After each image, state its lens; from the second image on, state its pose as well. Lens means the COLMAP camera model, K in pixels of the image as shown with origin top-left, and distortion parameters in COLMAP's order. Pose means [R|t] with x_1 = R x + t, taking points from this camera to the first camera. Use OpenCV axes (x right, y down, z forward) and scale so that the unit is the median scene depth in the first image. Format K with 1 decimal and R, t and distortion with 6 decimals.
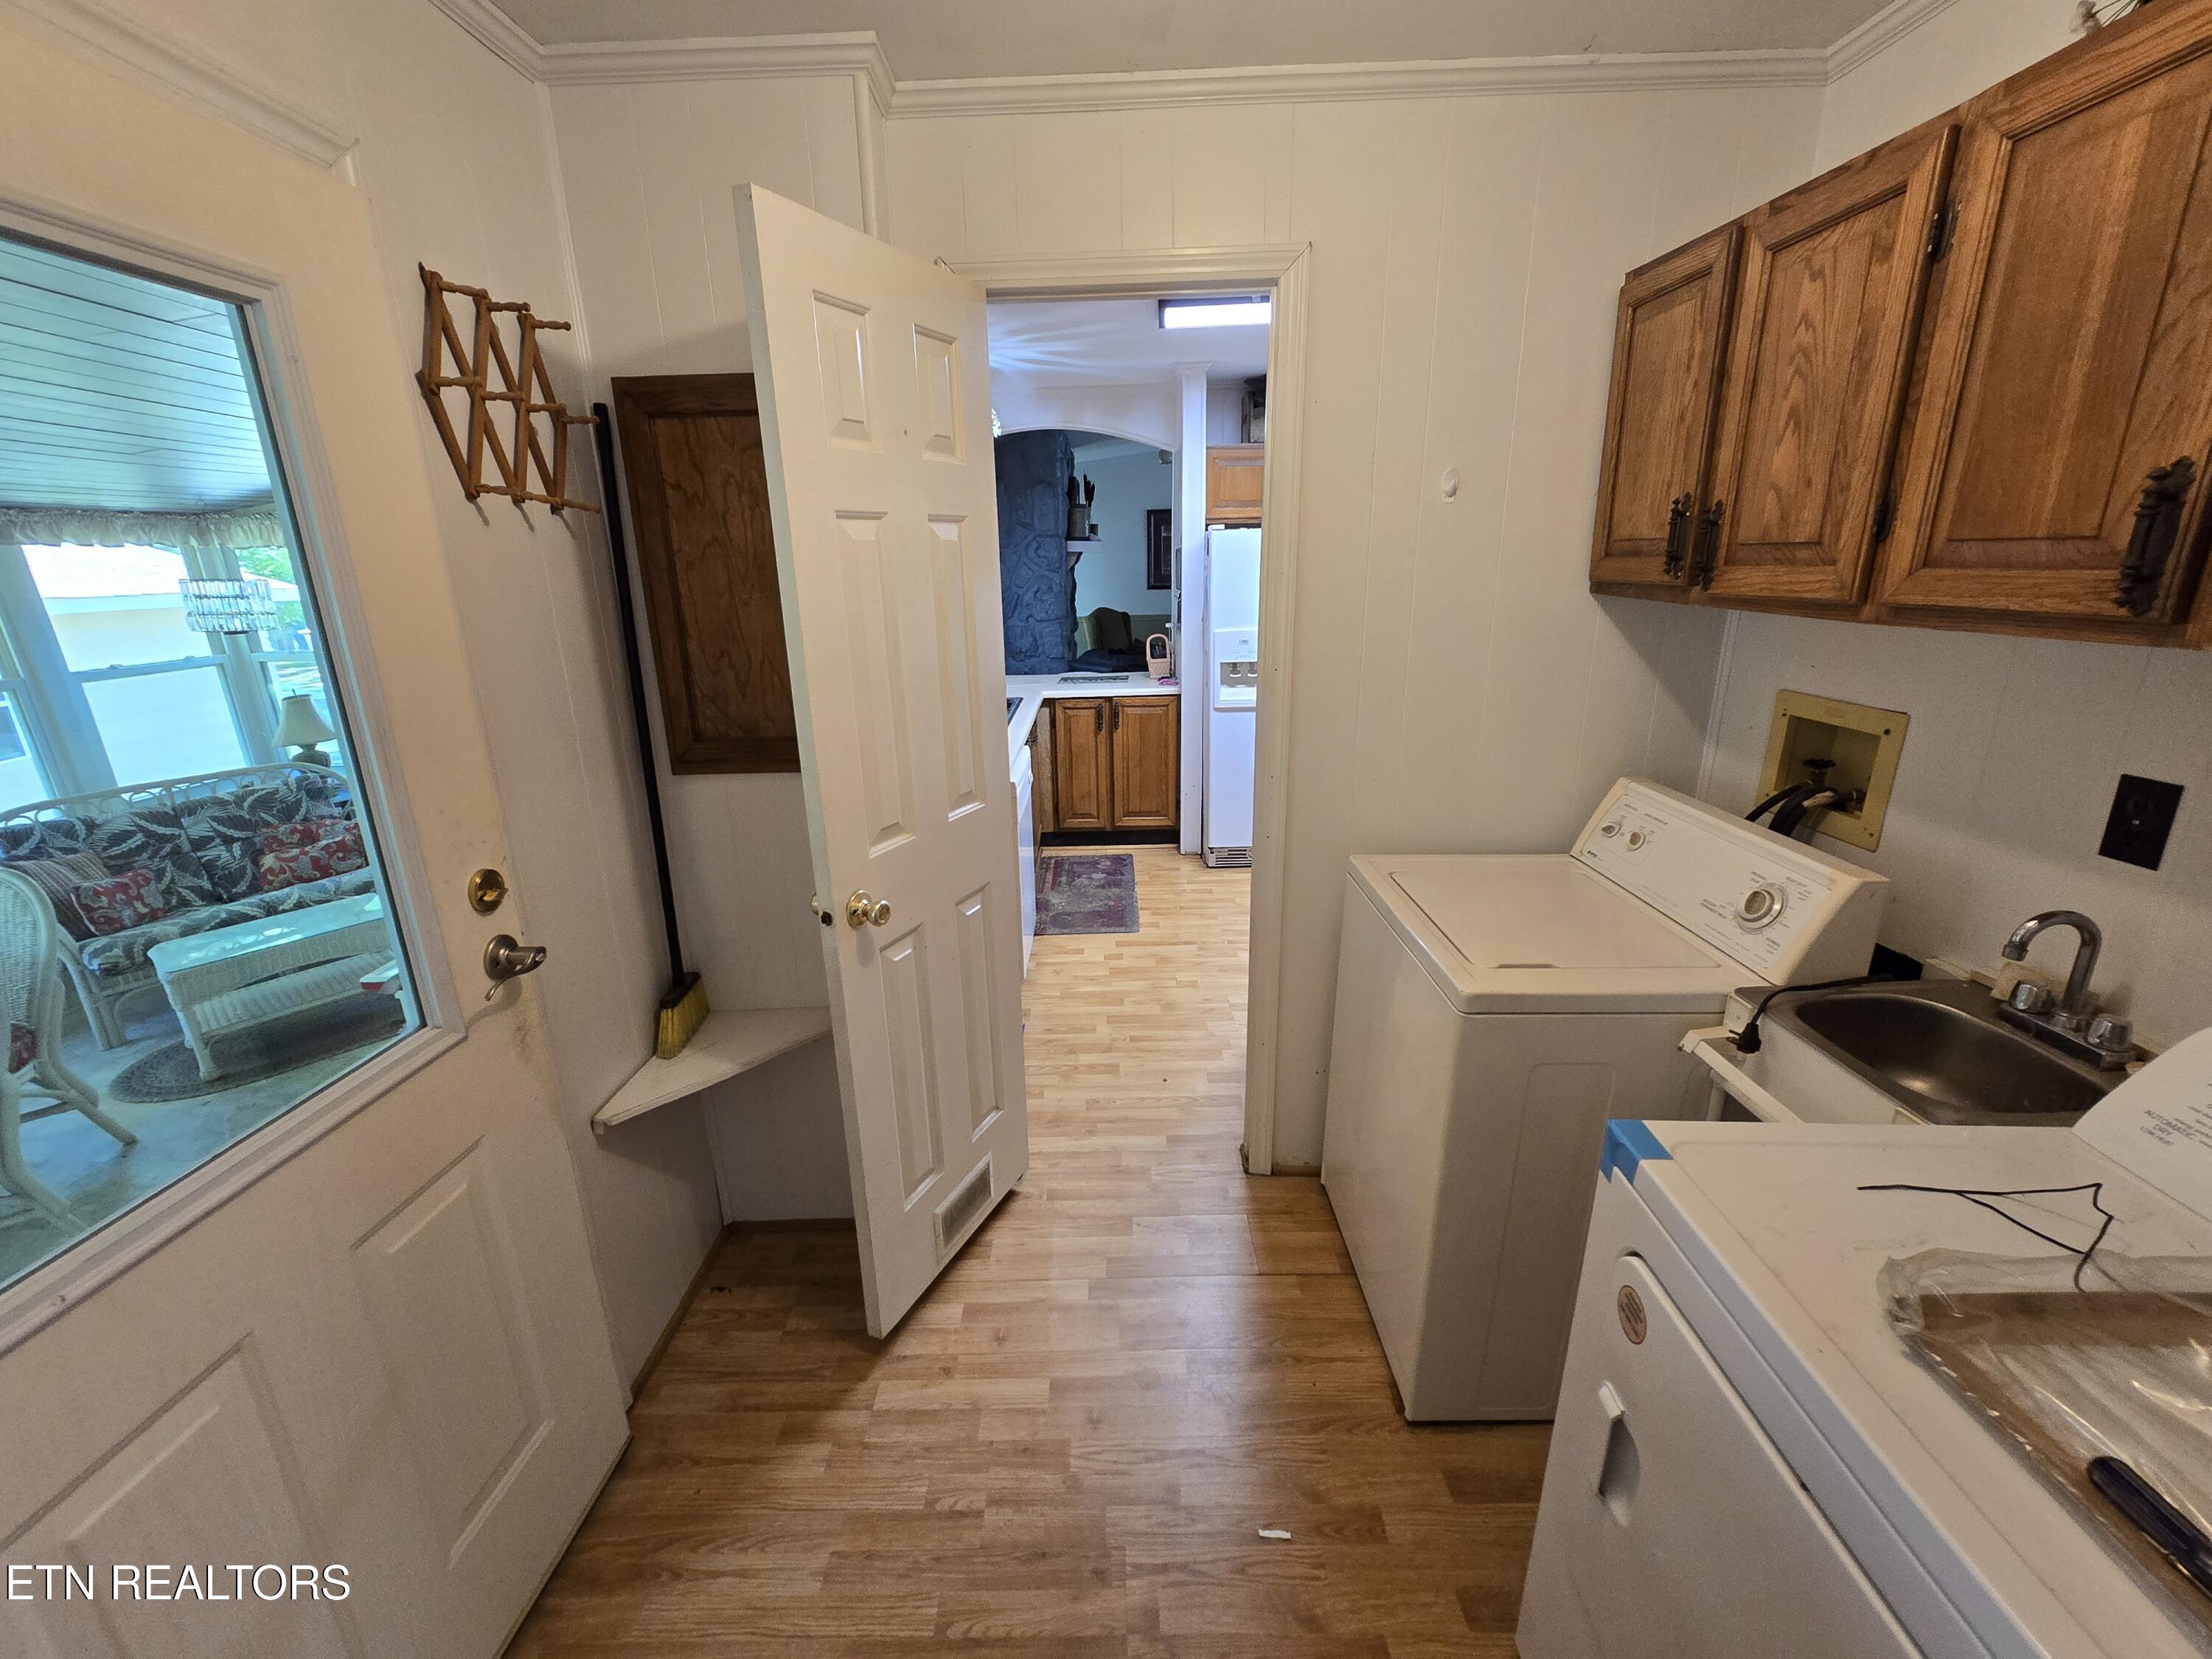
lens RADIAL K [[902.0, 0, 1101.6], [0, 902.0, 832.3], [0, 0, 1]] dist [-0.003788, 0.000441]
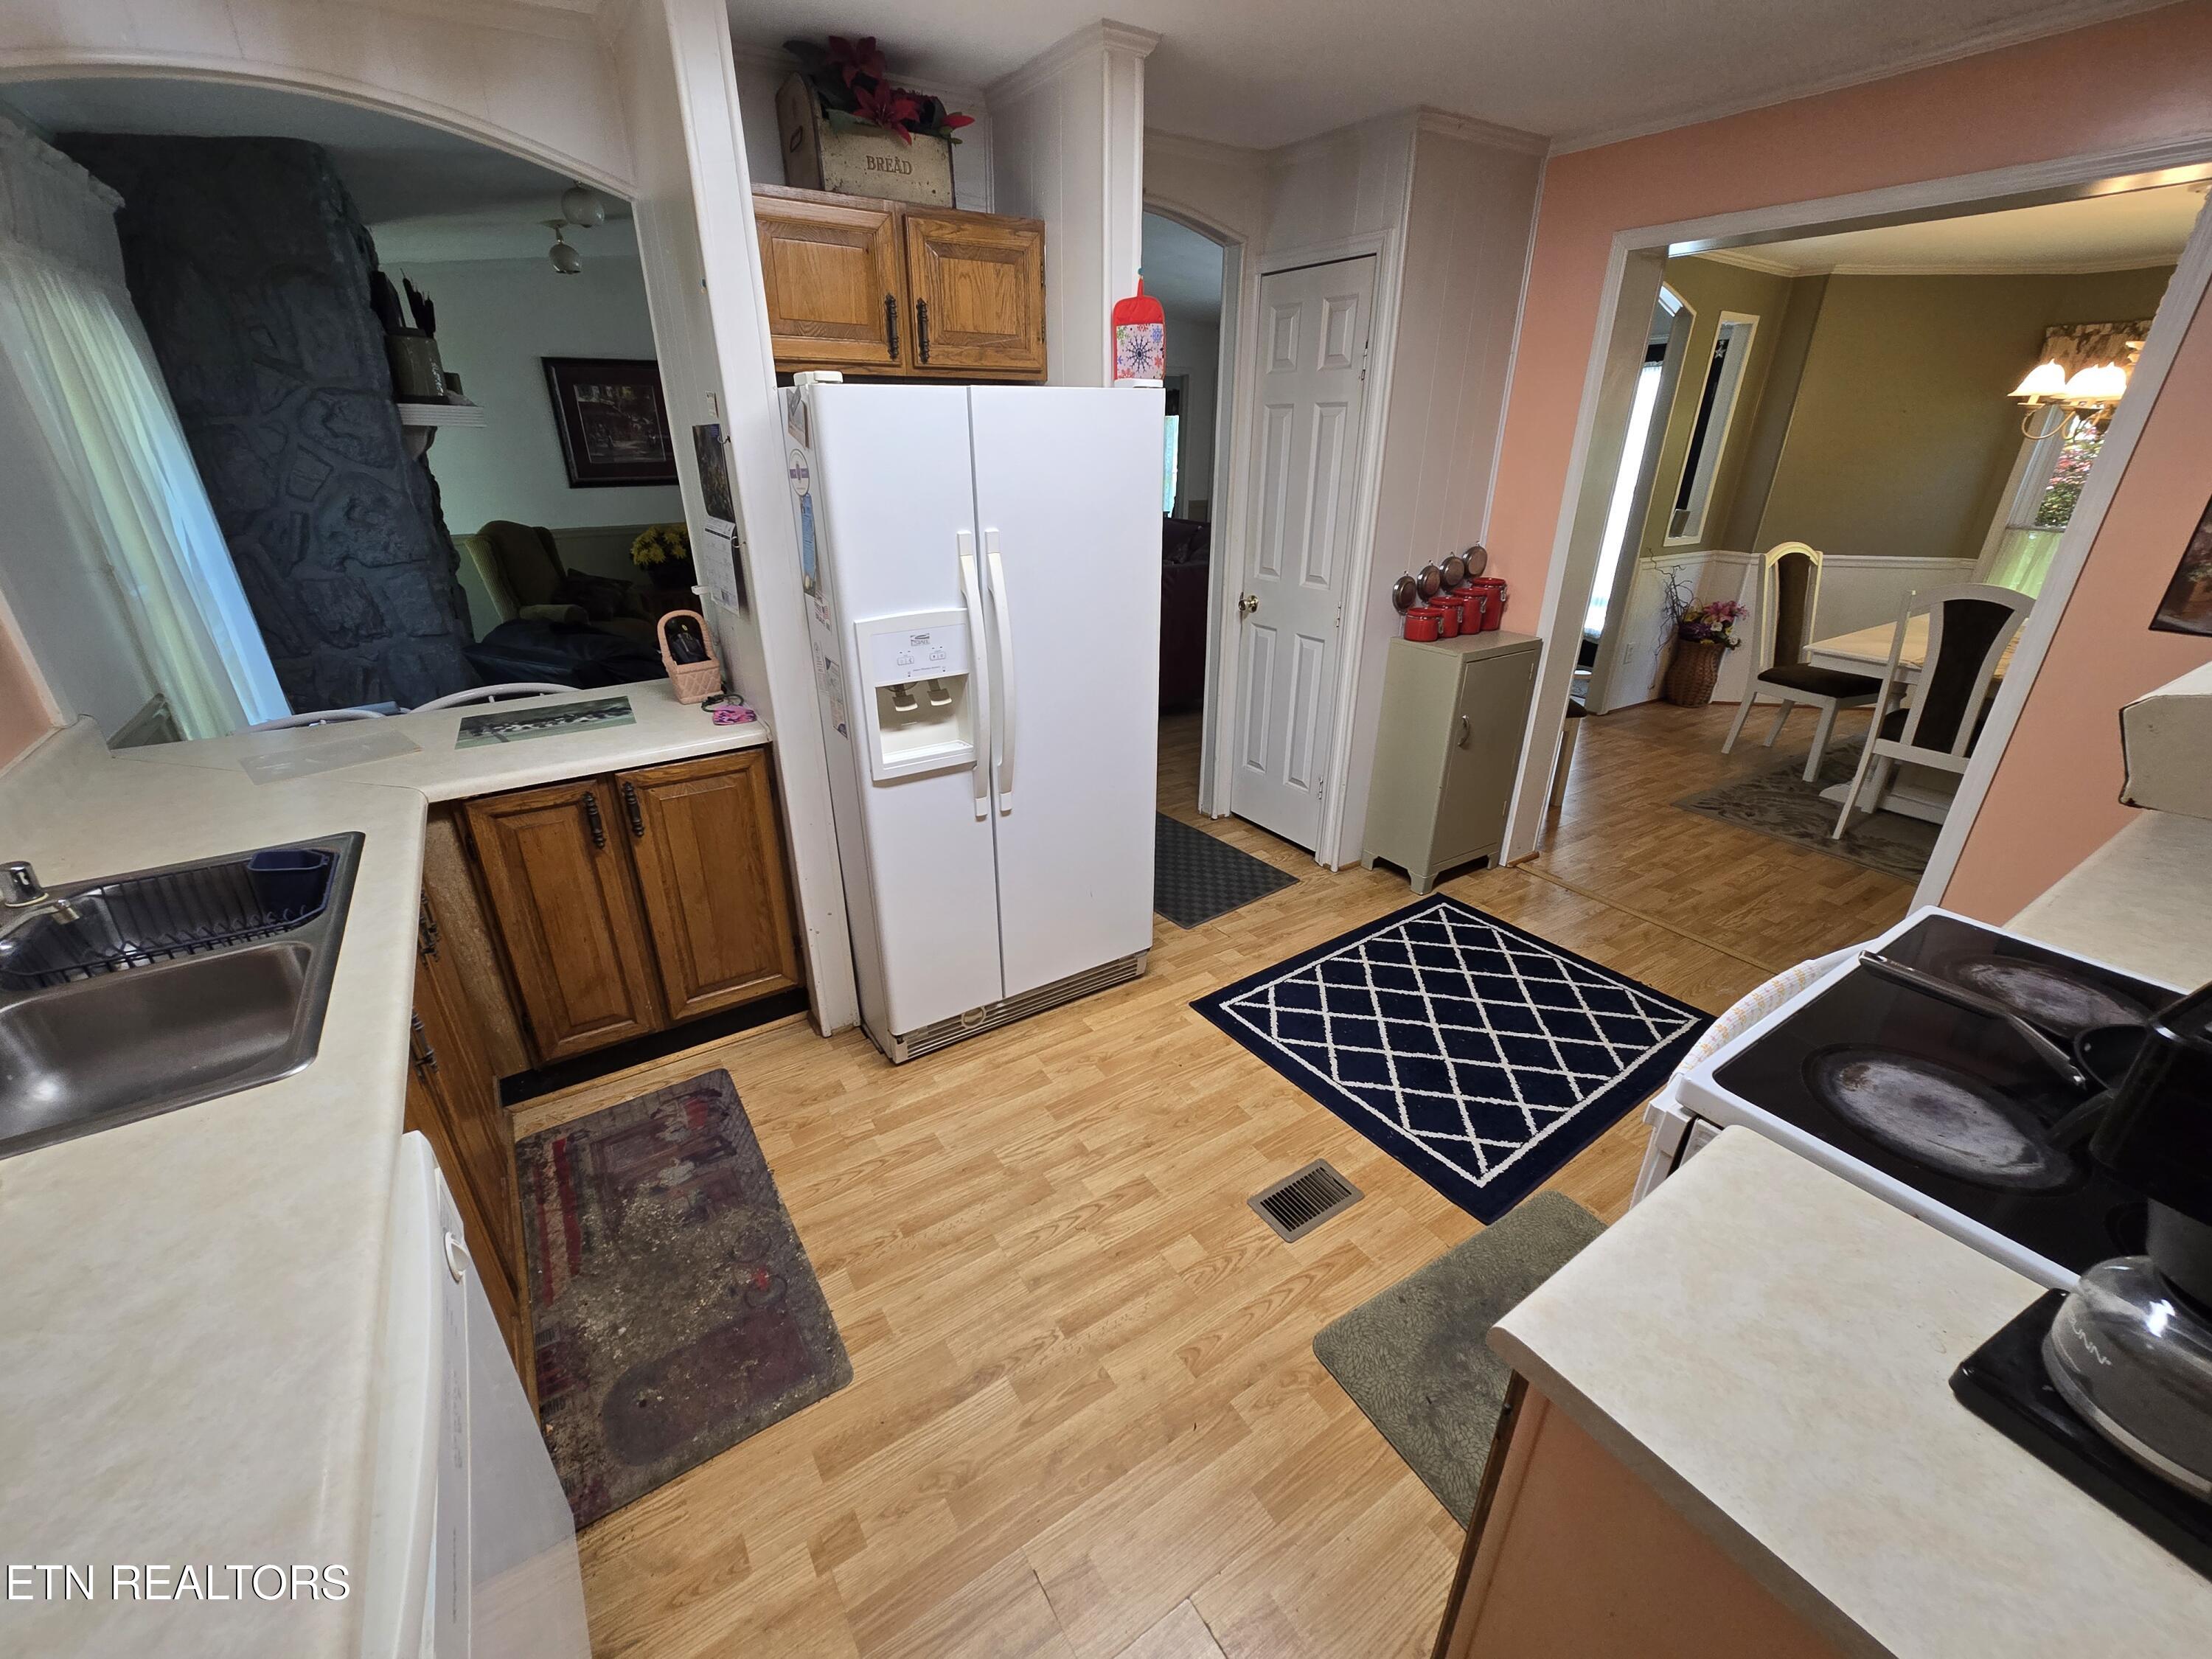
lens RADIAL K [[902.0, 0, 1101.6], [0, 902.0, 832.3], [0, 0, 1]] dist [-0.003788, 0.000441]
pose [[0.836317, -0.205126, 0.508426, -0.019357], [0.143817, 0.976975, 0.157598, -0.155966], [-0.529046, -0.058682, 0.846562, 0.492336]]
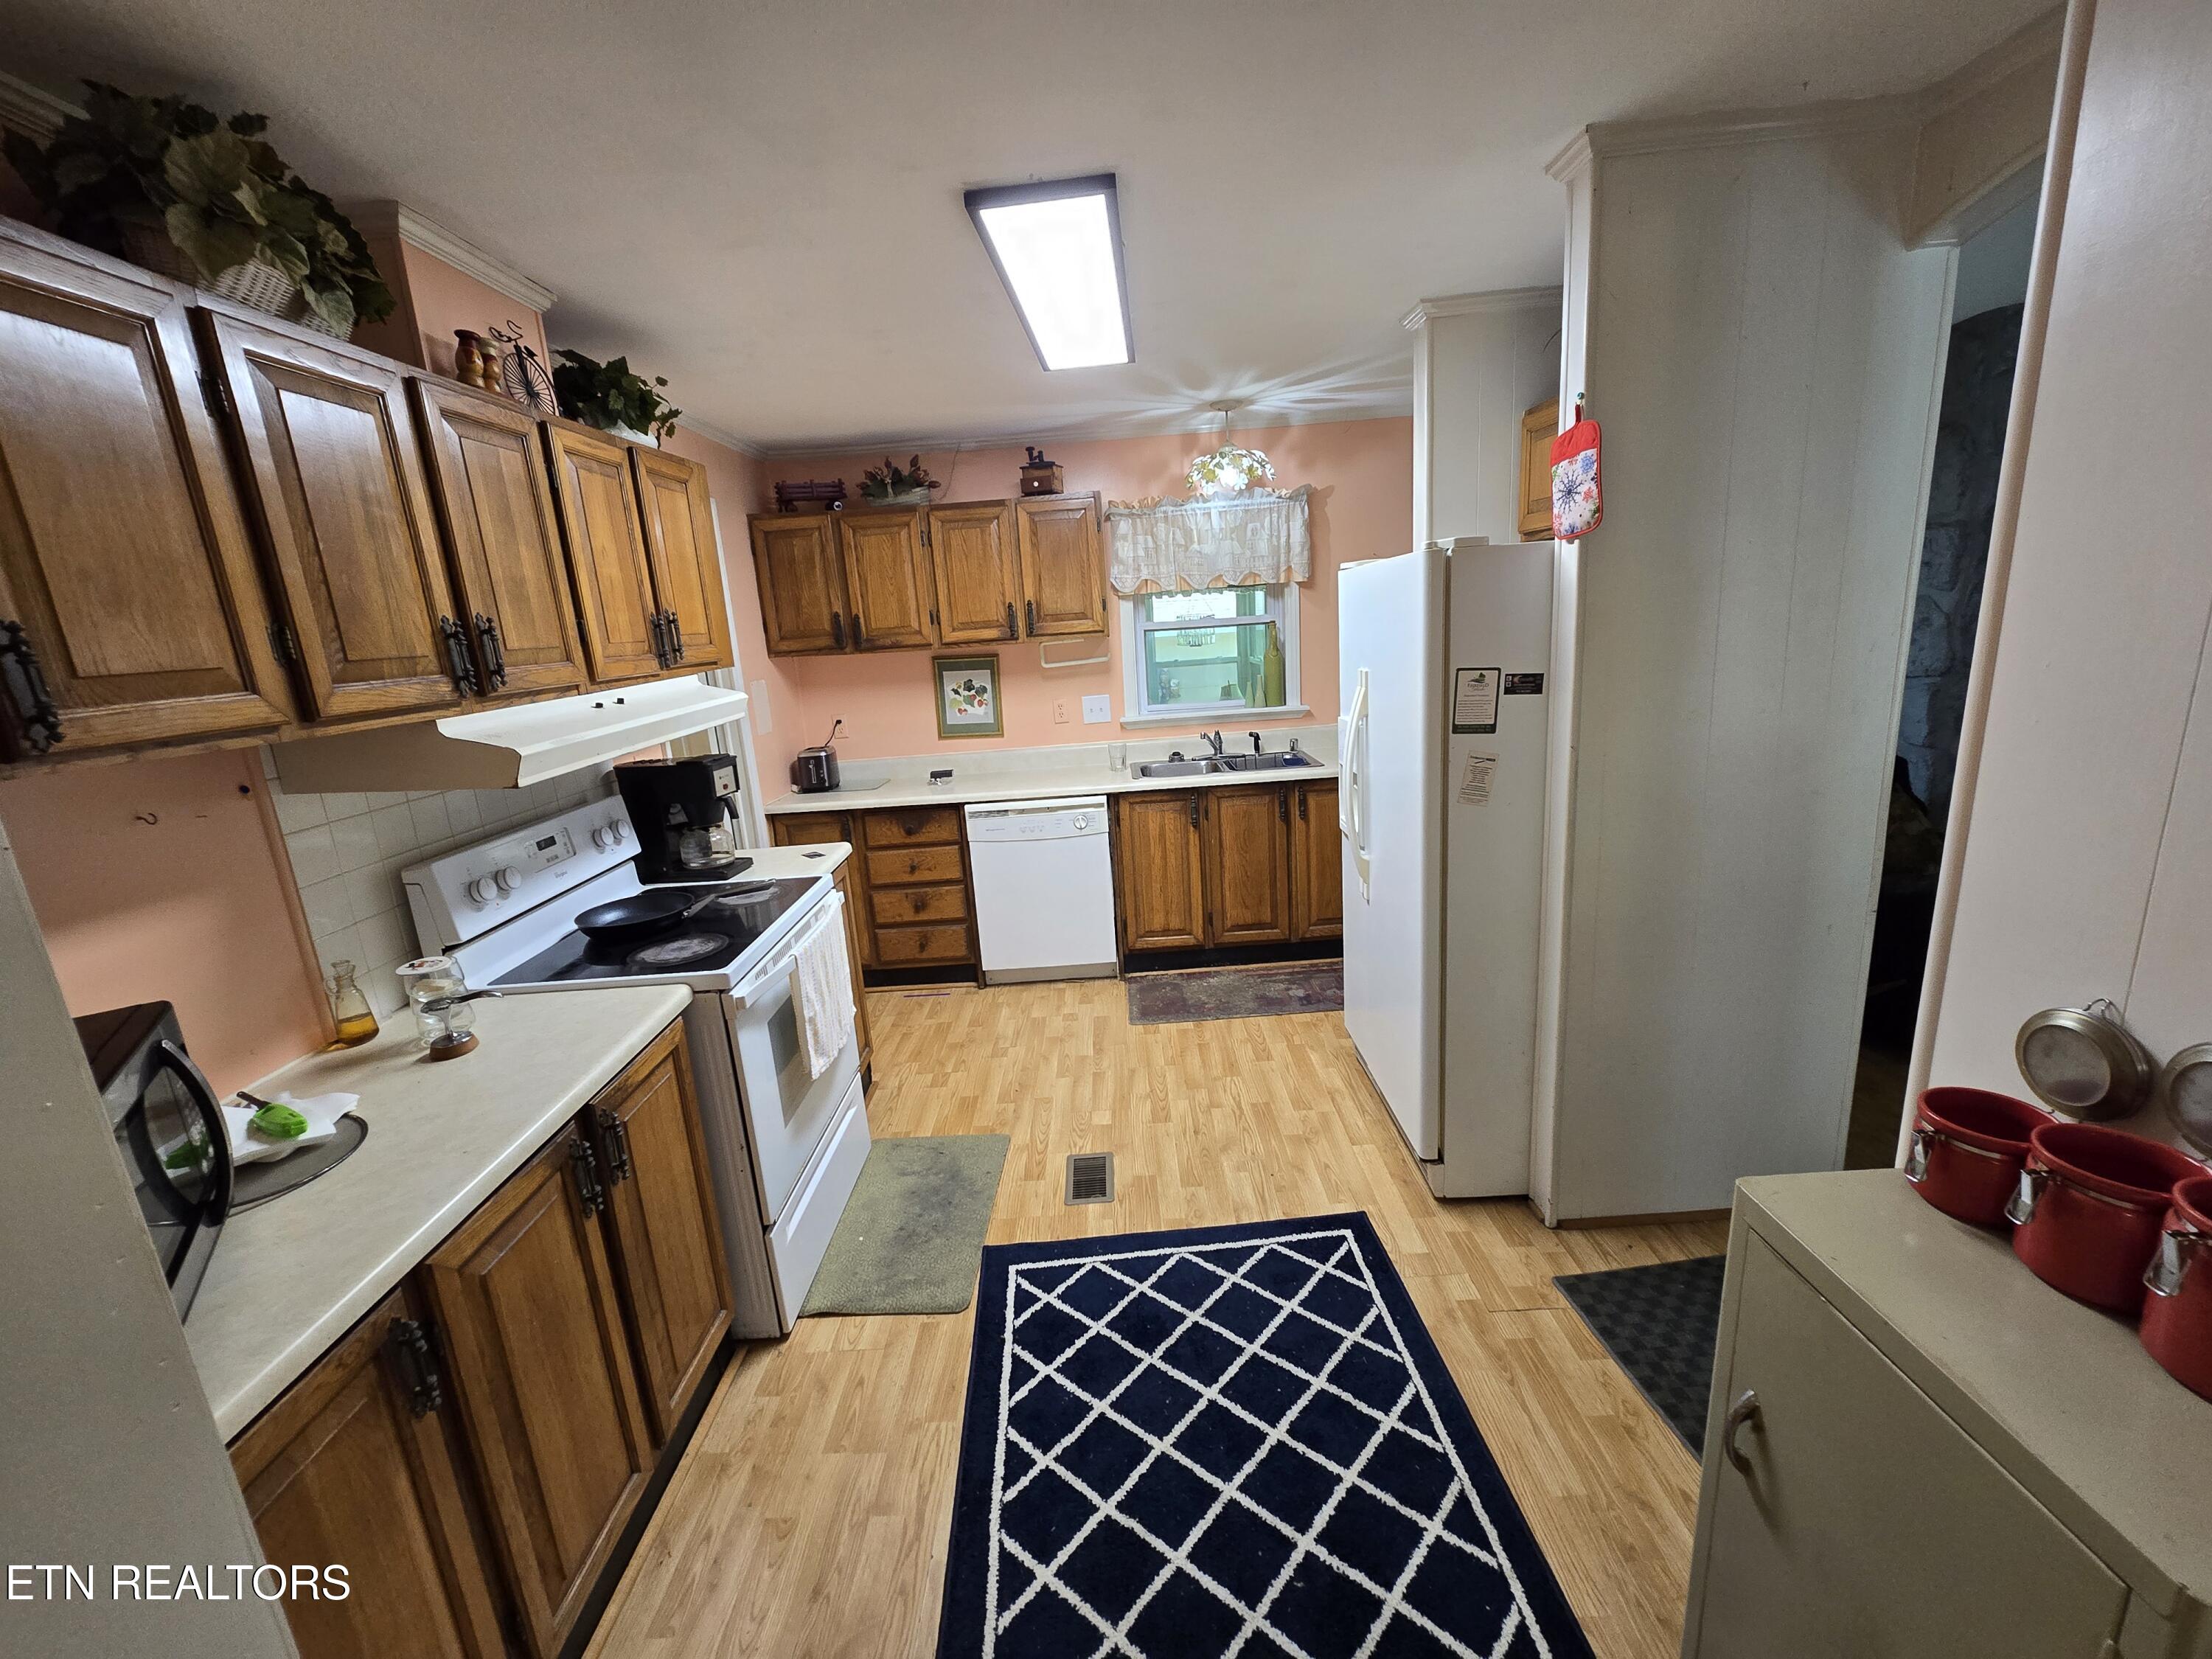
lens RADIAL K [[902.0, 0, 1101.6], [0, 902.0, 832.3], [0, 0, 1]] dist [-0.003788, 0.000441]
pose [[0.001320, 0.250545, -0.968104, 0.725671], [-0.222550, 0.943900, 0.243978, -0.240517], [0.974920, 0.215129, 0.057004, 0.723414]]
